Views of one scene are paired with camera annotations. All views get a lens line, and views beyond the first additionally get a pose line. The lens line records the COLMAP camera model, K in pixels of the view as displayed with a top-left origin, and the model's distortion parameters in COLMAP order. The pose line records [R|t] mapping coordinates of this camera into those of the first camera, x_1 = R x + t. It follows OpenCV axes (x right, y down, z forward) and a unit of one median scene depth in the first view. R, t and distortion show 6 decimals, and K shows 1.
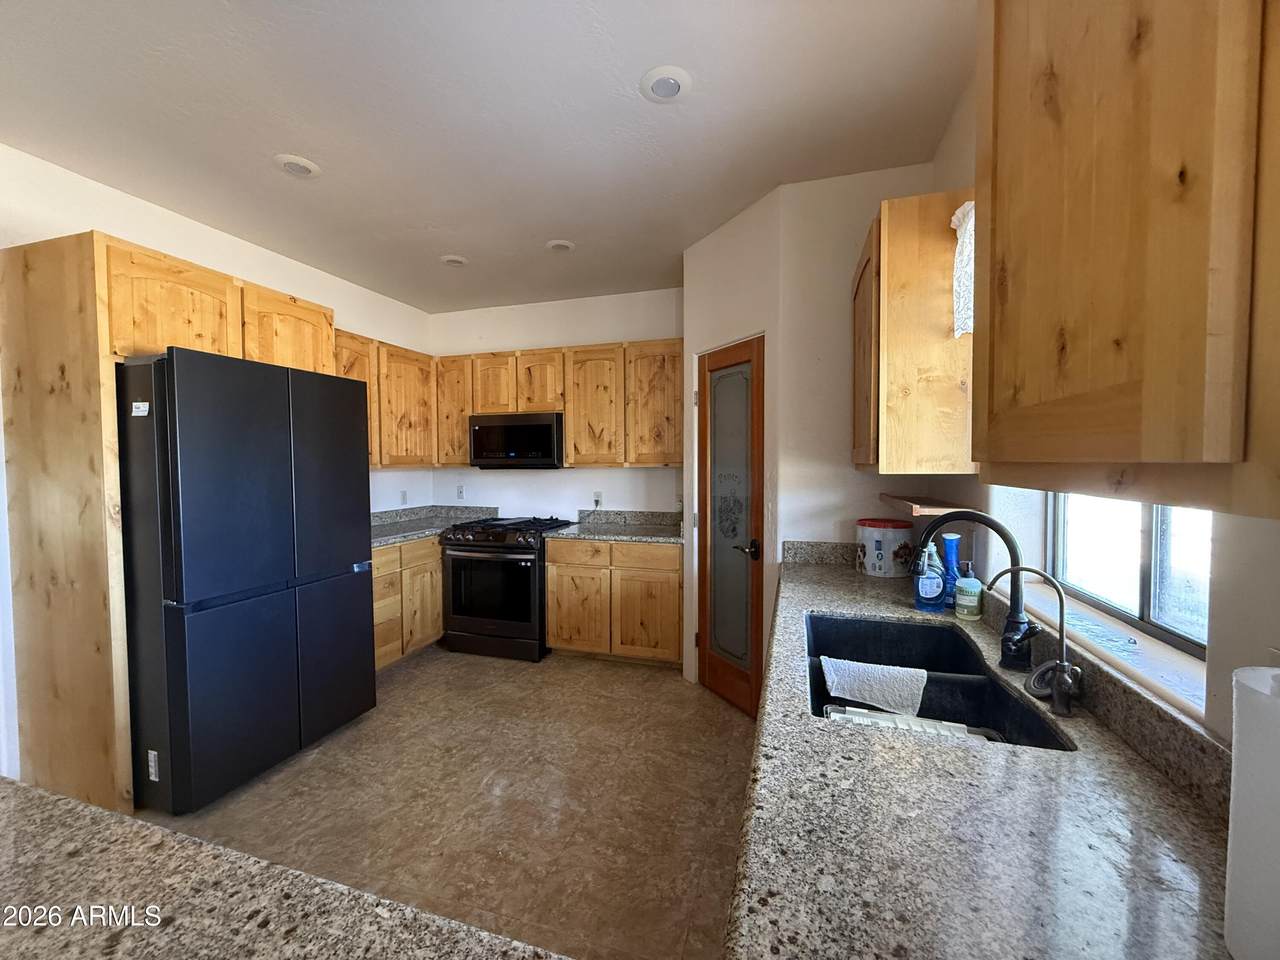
lens RADIAL K [[516.3, 0, 640.0], [0, 516.3, 480.0], [0, 0, 1]] dist [-0.001493, 0.000195]
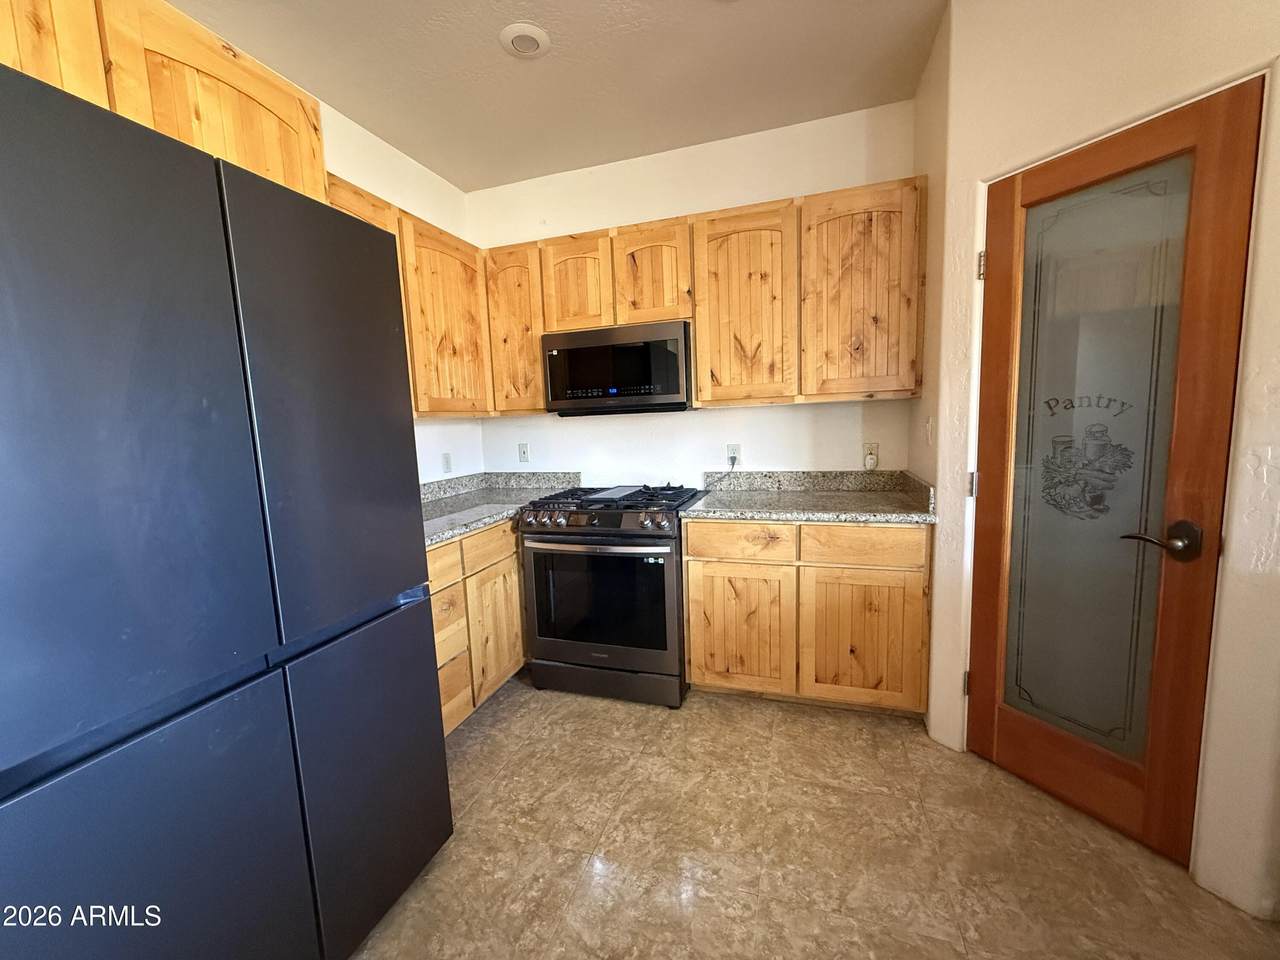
lens RADIAL K [[516.3, 0, 640.0], [0, 516.3, 480.0], [0, 0, 1]] dist [-0.001493, 0.000195]
pose [[0.999278, -0.033935, -0.017075, -0.216124], [0.035215, 0.996068, 0.081287, 0.011211], [0.014250, -0.081830, 0.996544, 0.358602]]
